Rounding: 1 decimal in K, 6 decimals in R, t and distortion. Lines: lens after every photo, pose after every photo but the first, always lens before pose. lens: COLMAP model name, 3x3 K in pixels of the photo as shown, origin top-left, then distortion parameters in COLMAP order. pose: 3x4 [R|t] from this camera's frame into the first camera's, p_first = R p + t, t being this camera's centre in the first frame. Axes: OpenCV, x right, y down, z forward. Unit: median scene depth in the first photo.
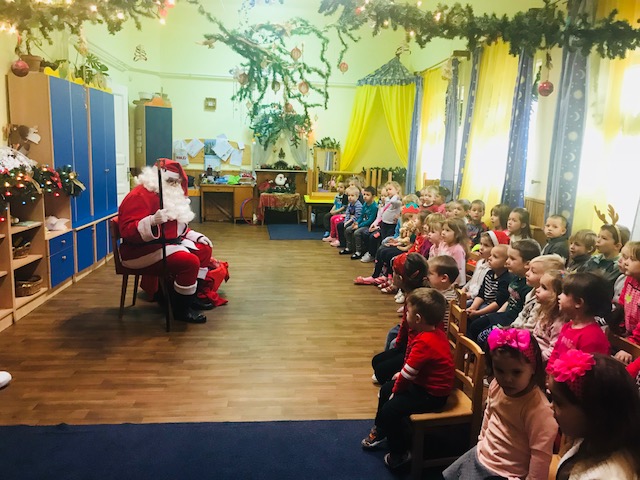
lens RADIAL K [[527.6, 0, 321.5], [0, 527.6, 241.6], [0, 0, 1]] dist [0.055820, -0.071267]
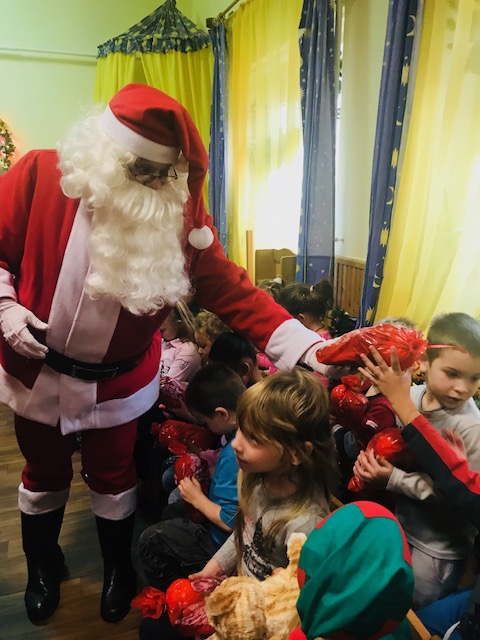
lens RADIAL K [[527.6, 0, 235.9], [0, 527.6, 318.8], [0, 0, 1]] dist [0.055820, -0.071267]
pose [[0.972242, -0.090256, 0.215868, 0.067162], [0.074030, 0.993869, 0.082122, -0.081179], [-0.221956, -0.063862, 0.972963, 0.480172]]
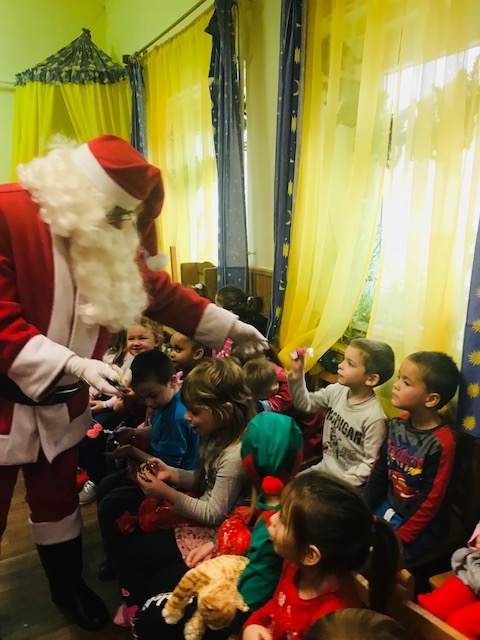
lens RADIAL K [[527.6, 0, 251.9], [0, 527.6, 316.4], [0, 0, 1]] dist [0.055820, -0.071267]
pose [[0.912509, -0.128206, 0.388446, 0.048605], [0.110349, 0.991561, 0.068040, -0.078517], [-0.393892, -0.019222, 0.918956, 0.432638]]
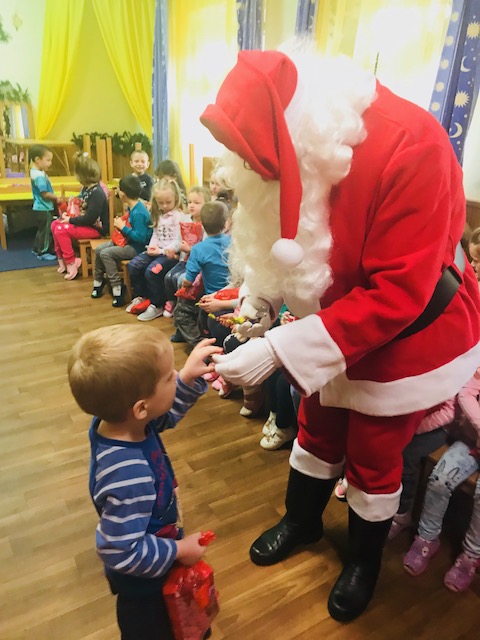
lens RADIAL K [[527.6, 0, 238.5], [0, 527.6, 316.3], [0, 0, 1]] dist [0.055820, -0.071267]
pose [[0.901315, -0.157129, 0.403660, -0.041481], [0.068906, 0.972031, 0.224517, -0.059908], [-0.427649, -0.174546, 0.886933, 0.327581]]
